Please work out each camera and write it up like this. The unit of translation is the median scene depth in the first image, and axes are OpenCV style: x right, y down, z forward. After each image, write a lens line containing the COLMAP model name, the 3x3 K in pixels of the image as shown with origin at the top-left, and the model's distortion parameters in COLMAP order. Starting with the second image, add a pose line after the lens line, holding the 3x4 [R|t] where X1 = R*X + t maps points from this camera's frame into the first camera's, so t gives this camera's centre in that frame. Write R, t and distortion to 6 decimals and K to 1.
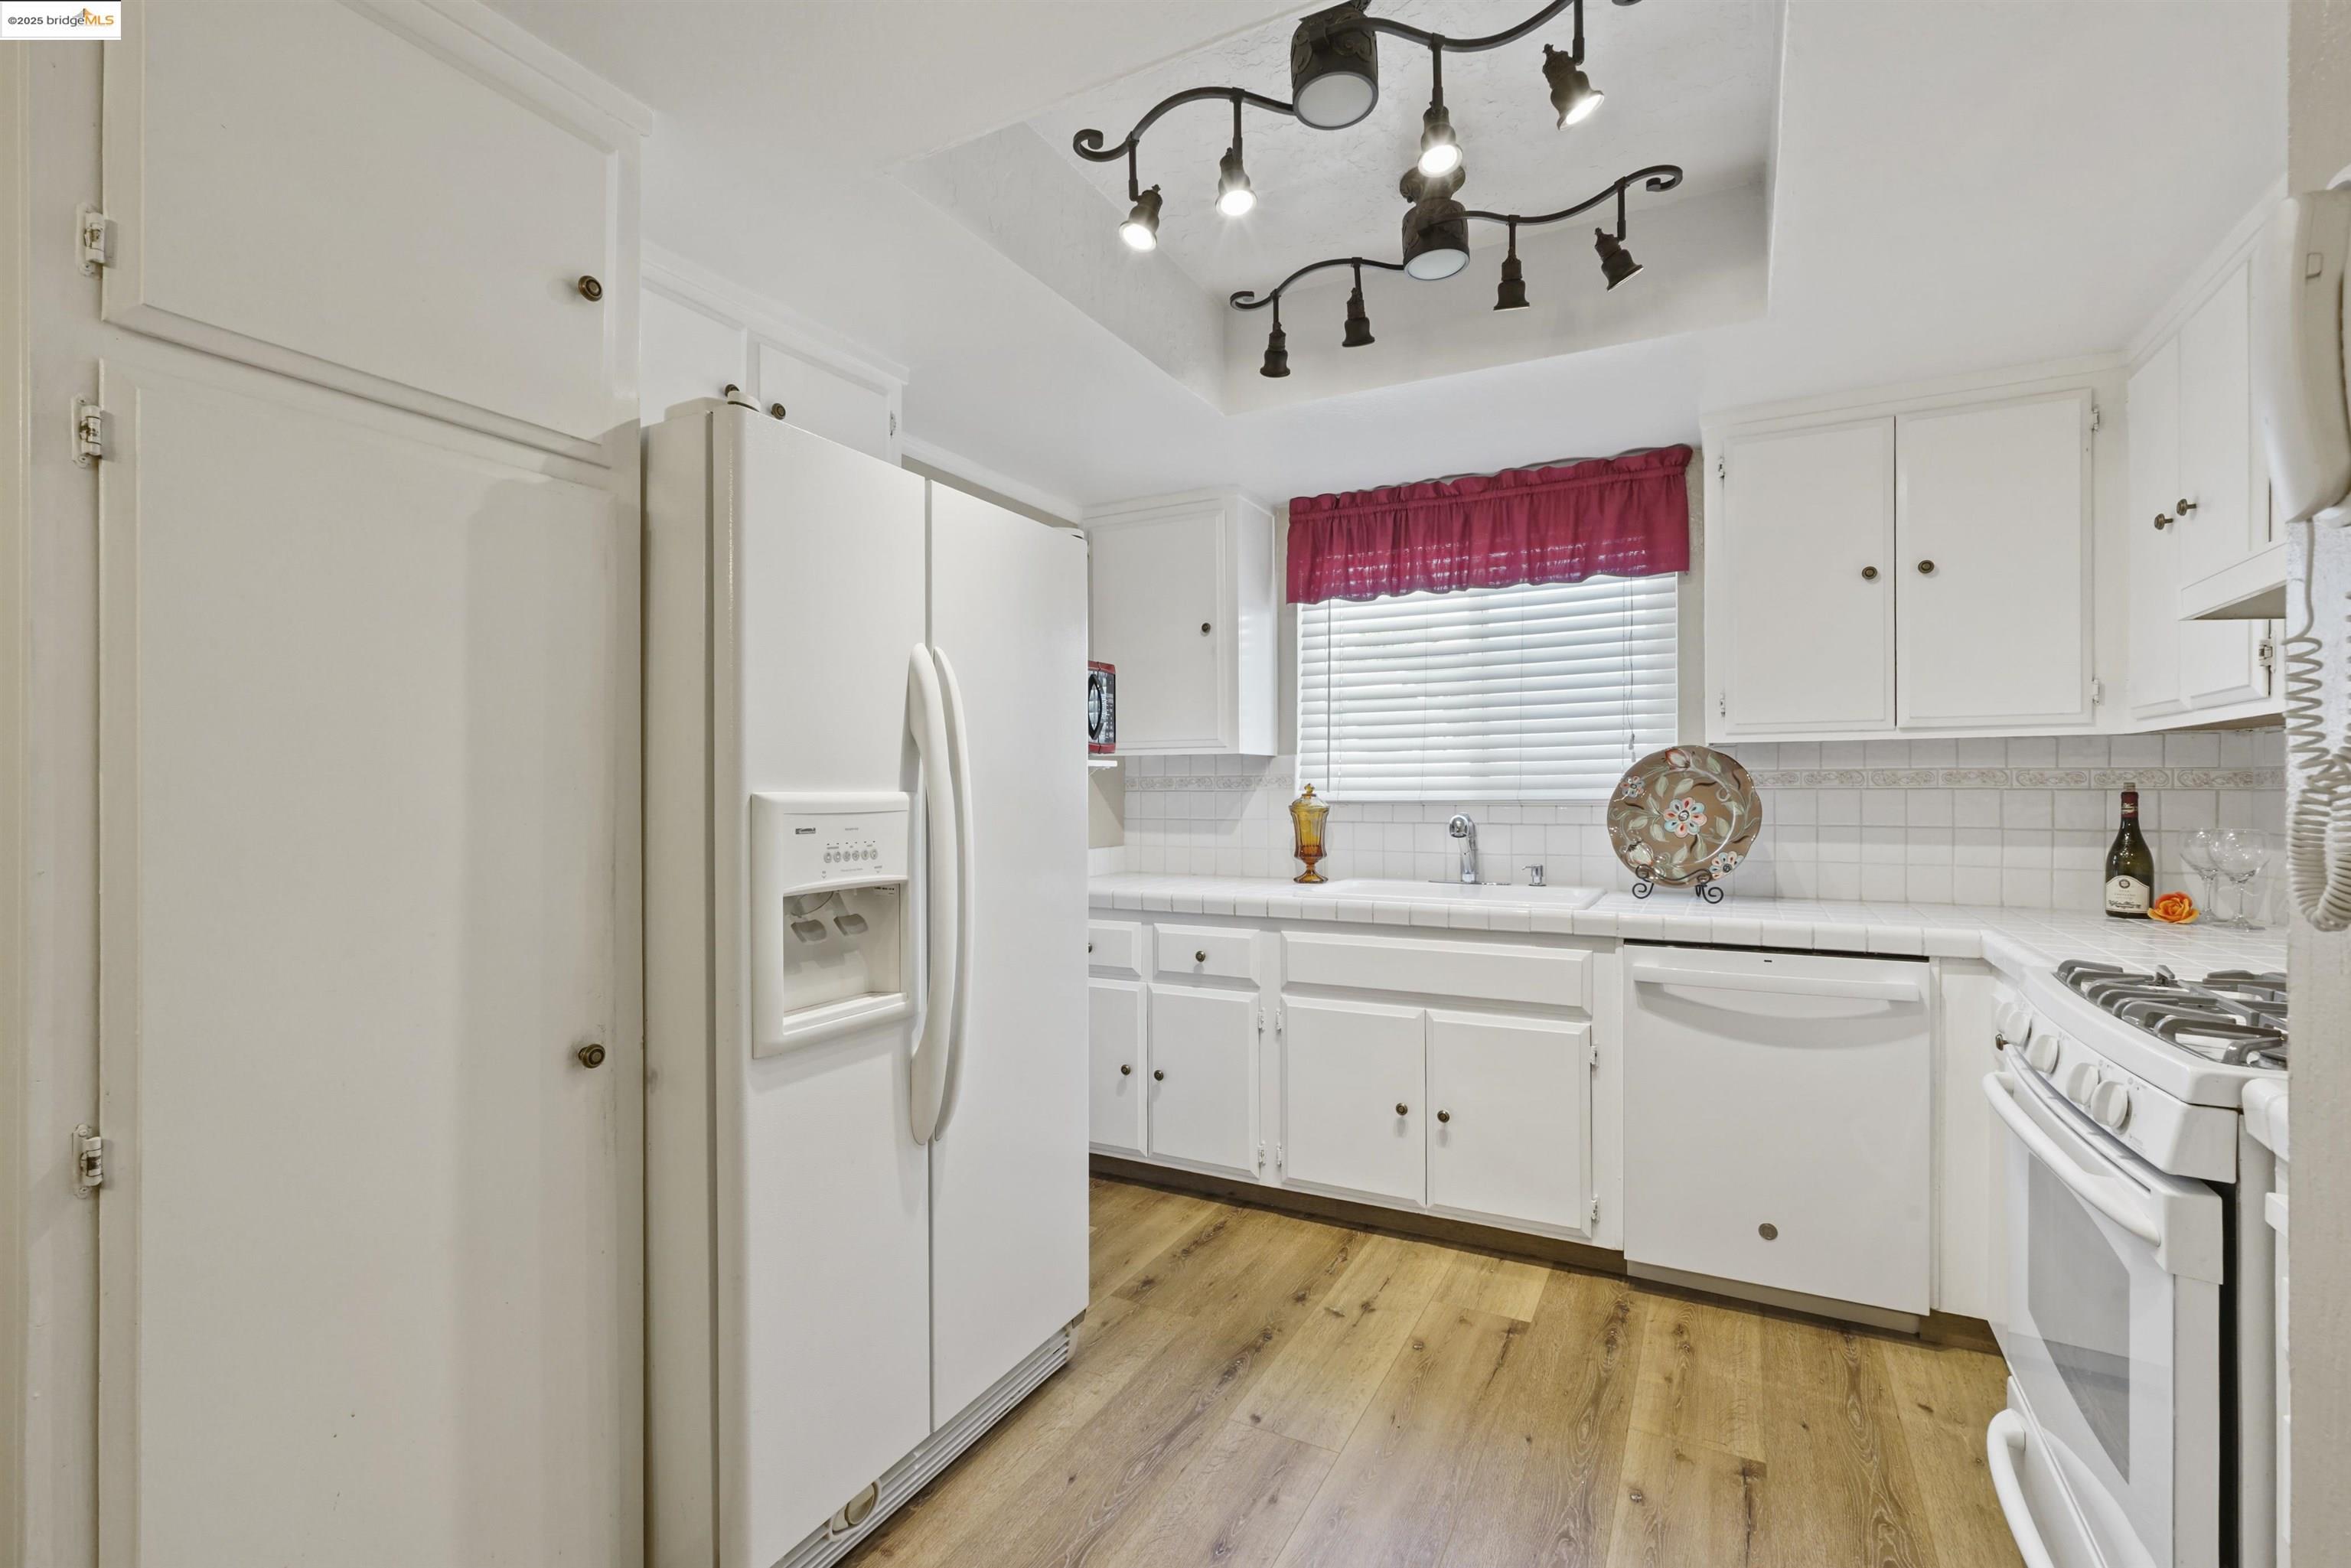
lens RADIAL K [[1045.9, 0, 1165.4], [0, 1045.9, 787.1], [0, 0, 1]] dist [-0.016873, 0.008230]
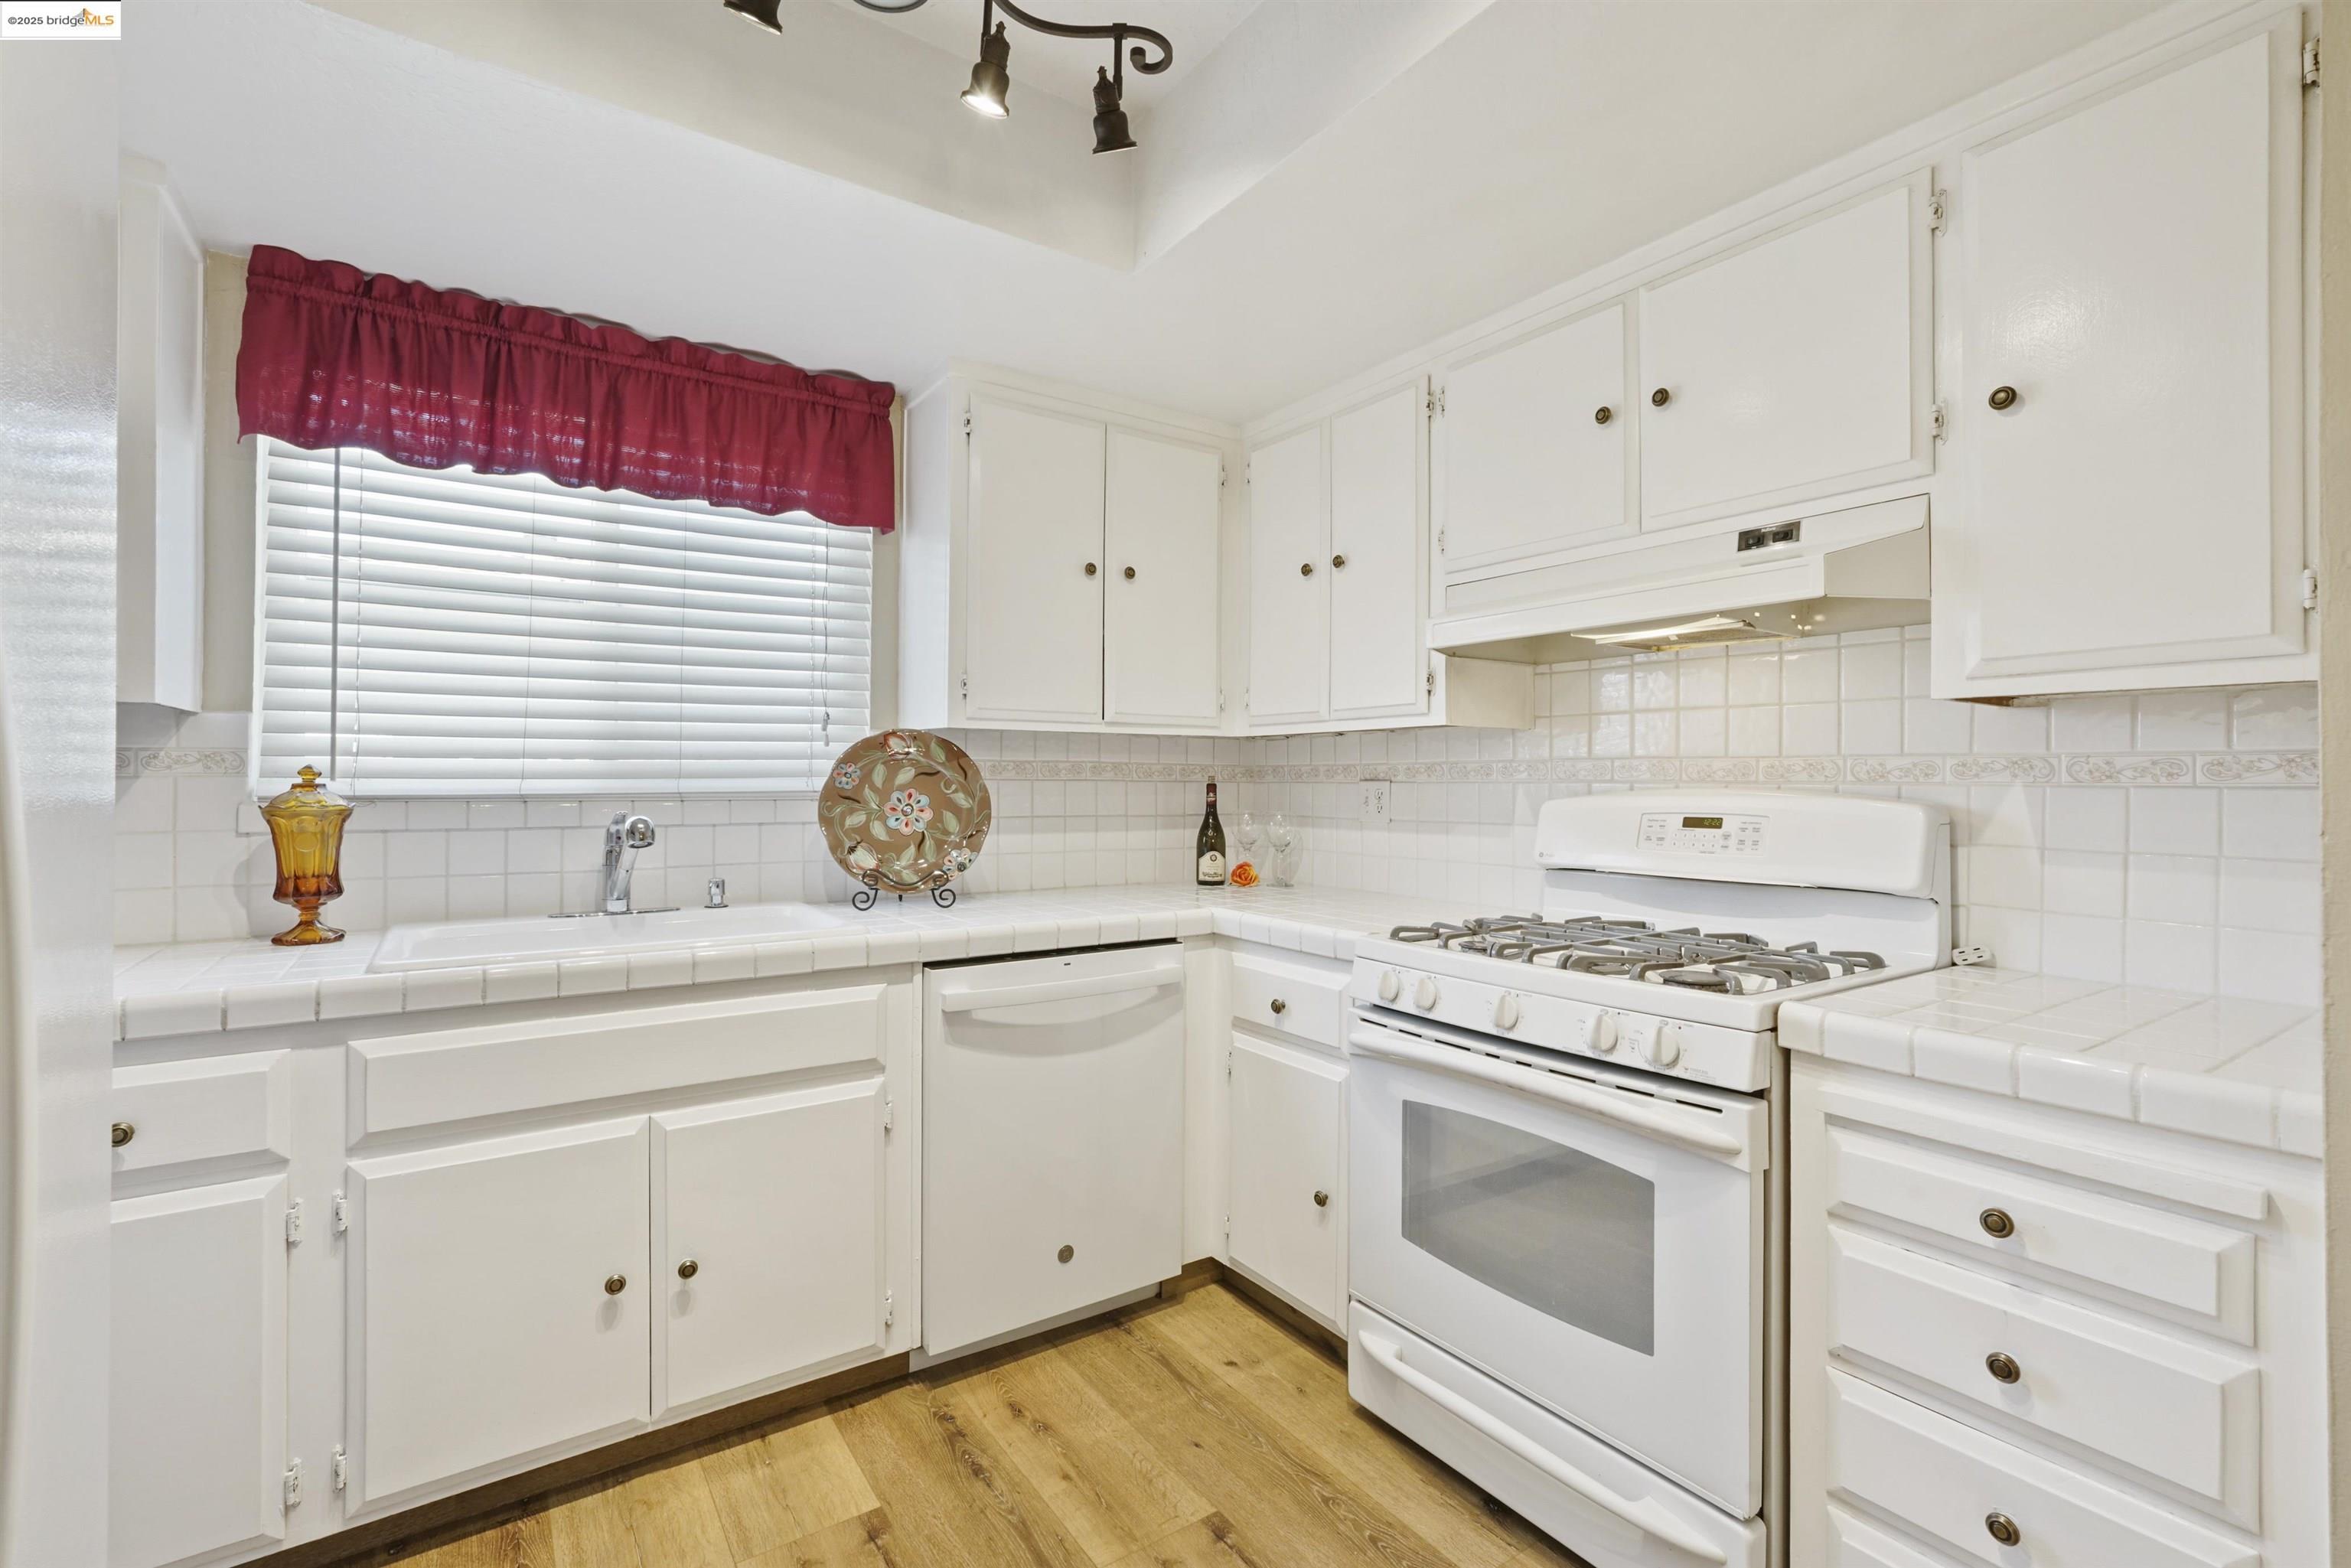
lens RADIAL K [[1044.1, 0, 1175.6], [0, 1044.1, 776.8], [0, 0, 1]] dist [-0.013206, 0.008227]
pose [[0.459439, 0.007849, 0.888174, -0.174257], [-0.006495, 0.999964, -0.005477, 0.003215], [-0.888185, -0.003252, 0.459474, 0.403792]]
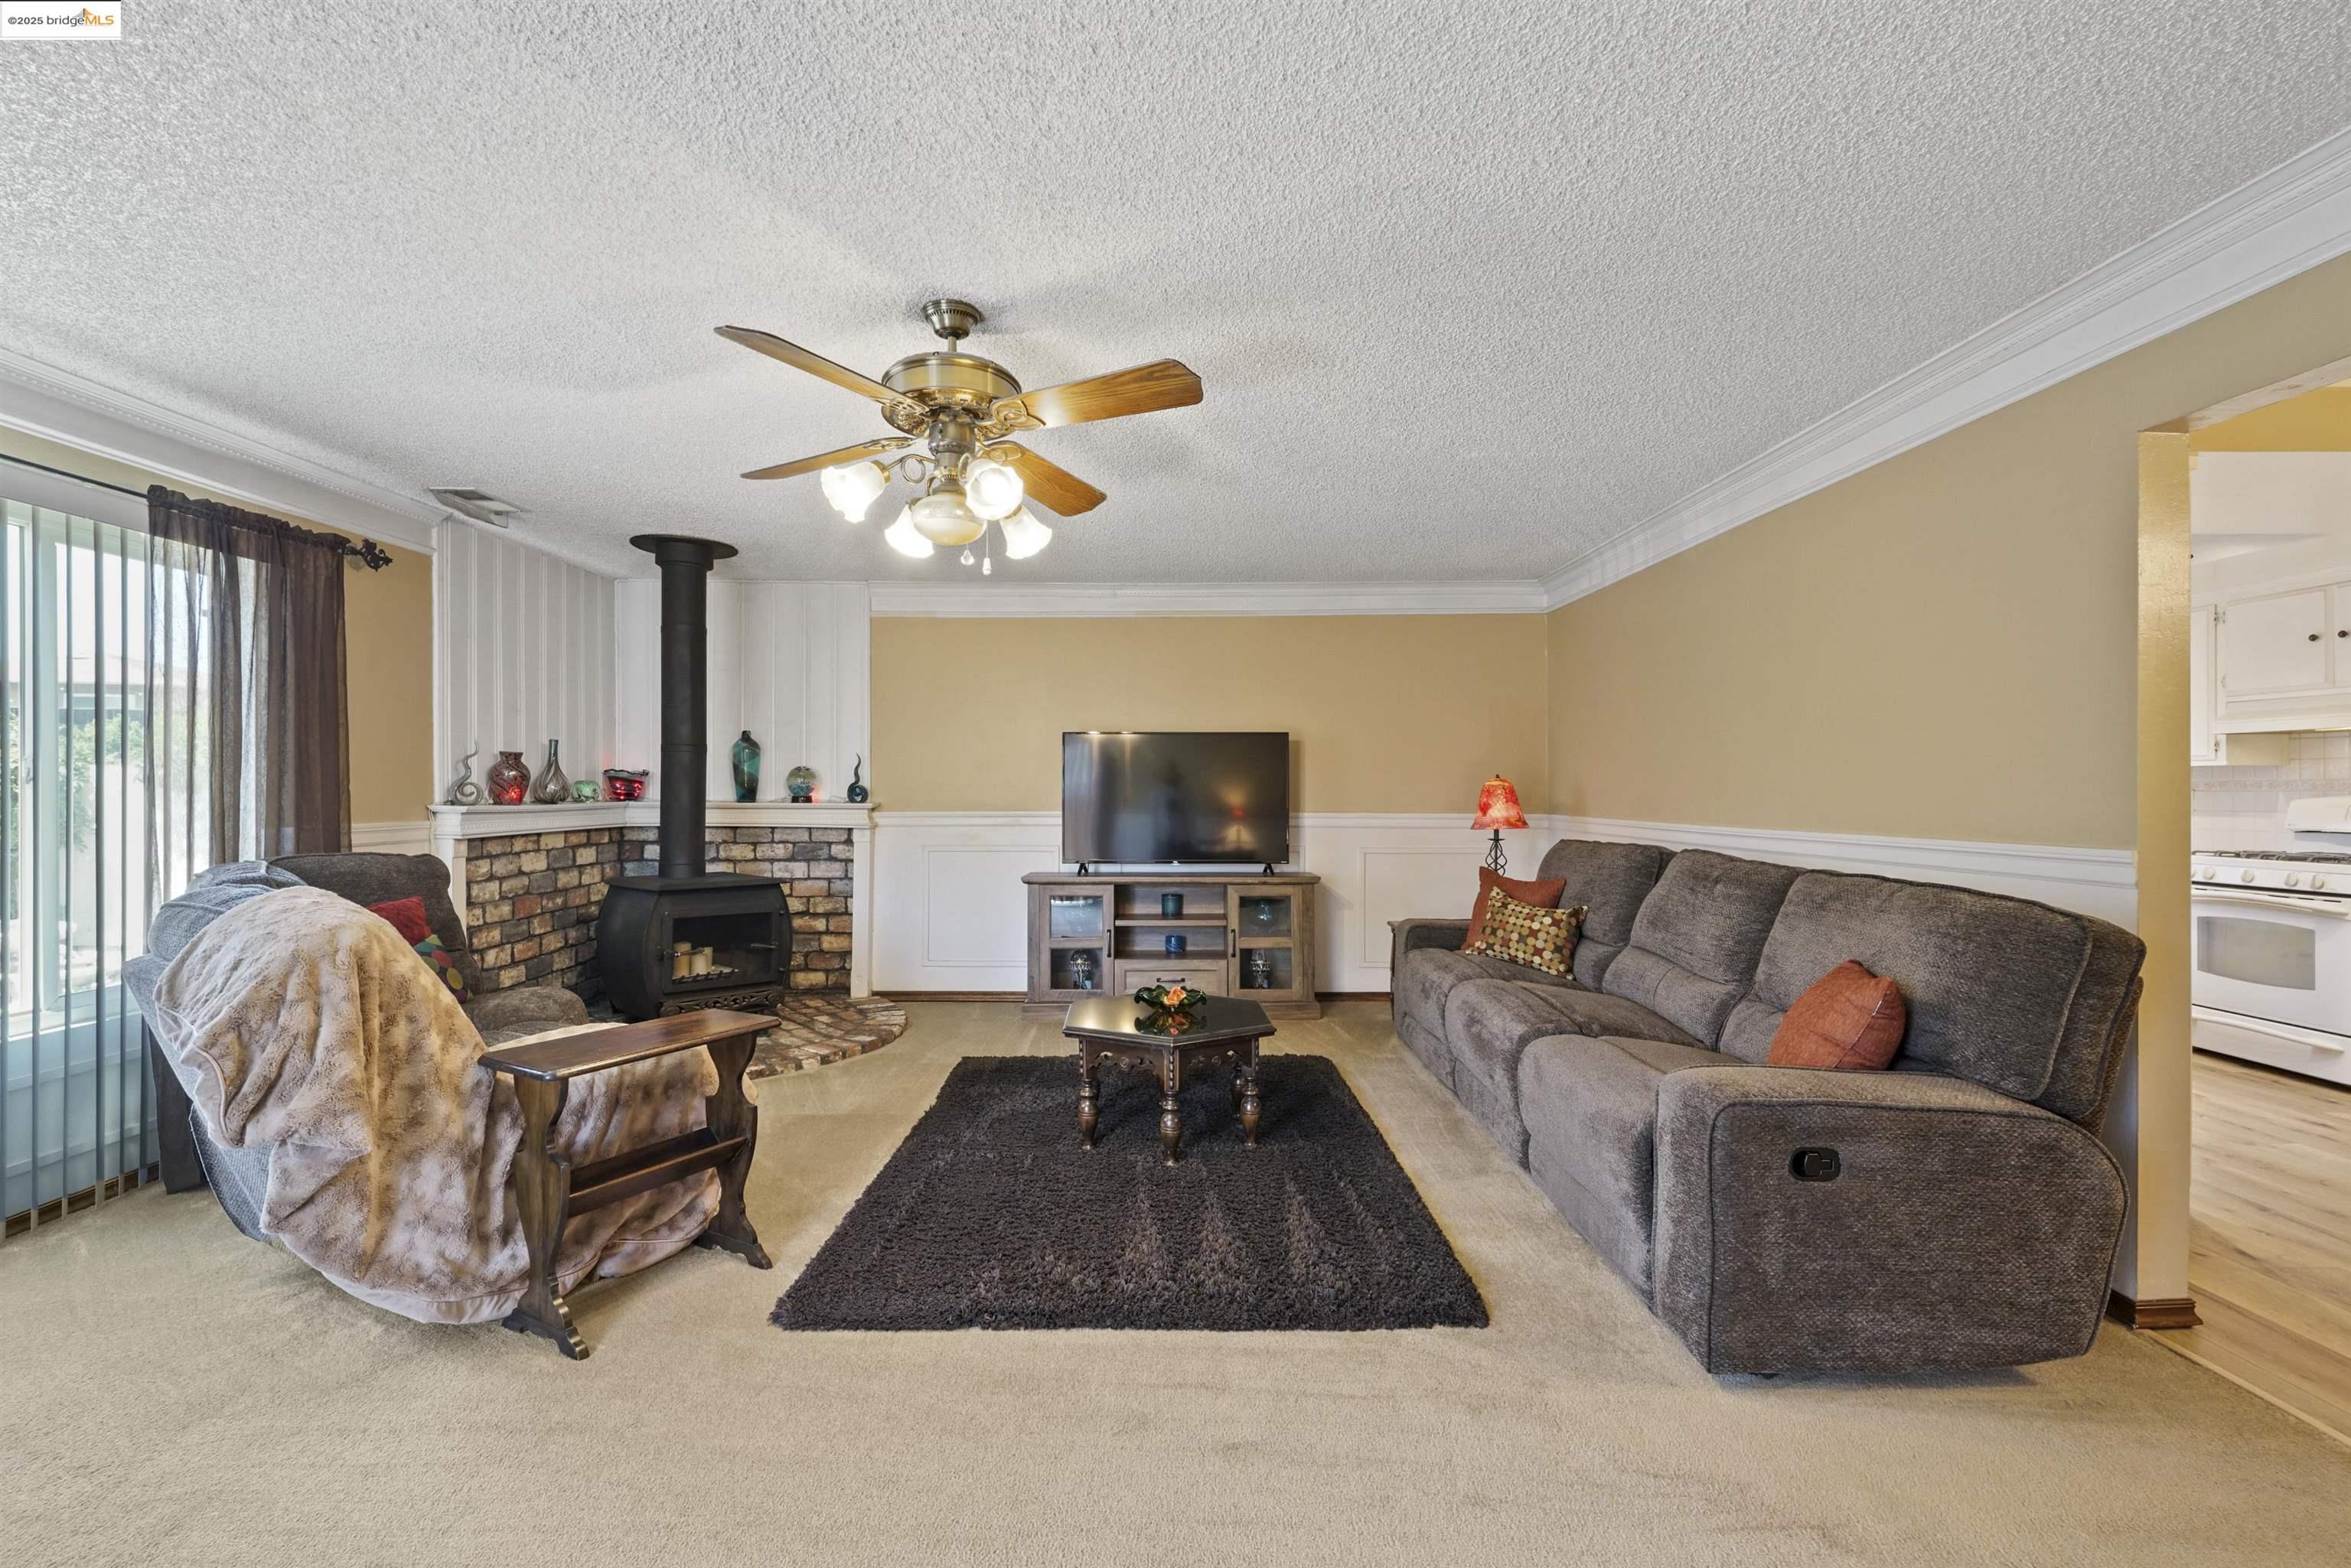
lens RADIAL K [[1045.9, 0, 1165.4], [0, 1045.9, 787.1], [0, 0, 1]] dist [-0.016873, 0.008230]
pose [[0.875882, 0.000945, 0.482525, -1.795057], [-0.001872, 0.999997, 0.001441, -0.004979], [-0.482522, -0.002166, 0.875881, -0.085852]]
